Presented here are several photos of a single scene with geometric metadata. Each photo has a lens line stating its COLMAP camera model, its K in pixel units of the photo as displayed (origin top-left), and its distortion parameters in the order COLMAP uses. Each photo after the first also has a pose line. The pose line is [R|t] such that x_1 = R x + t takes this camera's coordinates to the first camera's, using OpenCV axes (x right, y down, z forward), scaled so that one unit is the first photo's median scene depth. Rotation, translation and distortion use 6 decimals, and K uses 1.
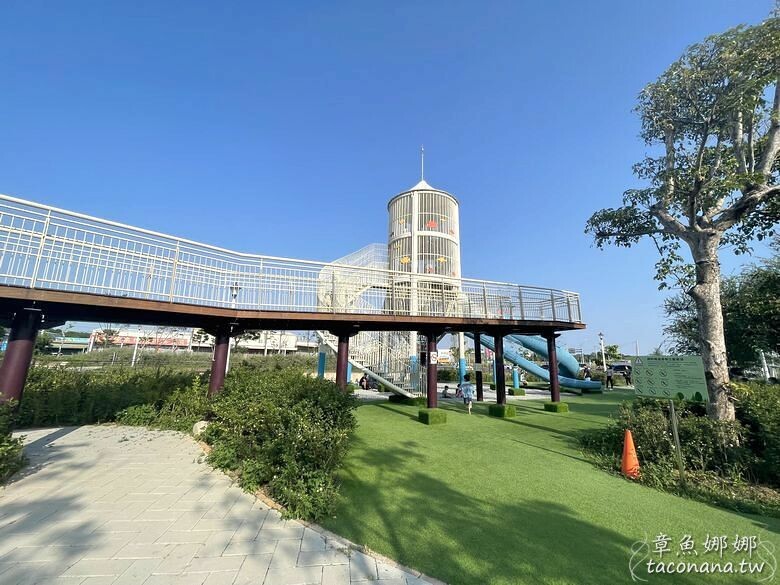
lens RADIAL K [[314.8, 0, 386.9], [0, 314.8, 290.4], [0, 0, 1]] dist [-0.005053, 0.001084]
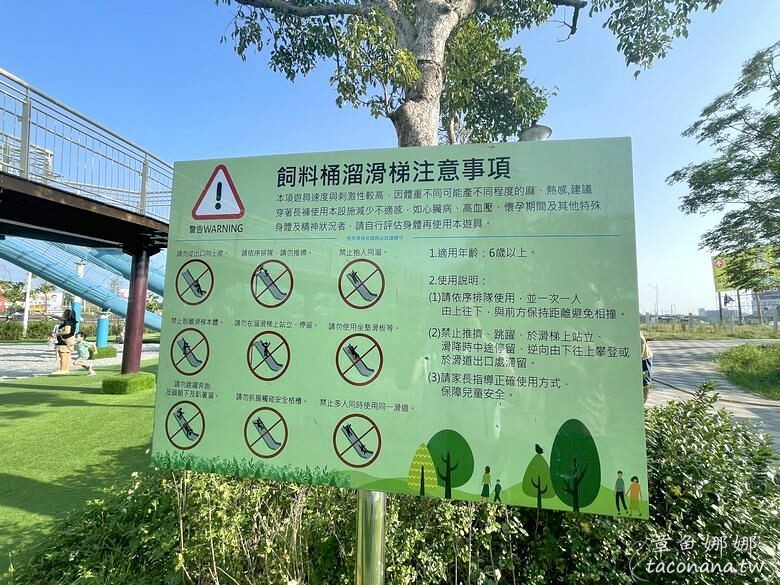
lens RADIAL K [[314.8, 0, 386.9], [0, 314.8, 290.4], [0, 0, 1]] dist [-0.005053, 0.001084]
pose [[0.547085, 0.050420, 0.835557, 0.169189], [-0.182926, 0.981260, 0.060559, 0.055800], [-0.816845, -0.185976, 0.546055, 0.199861]]
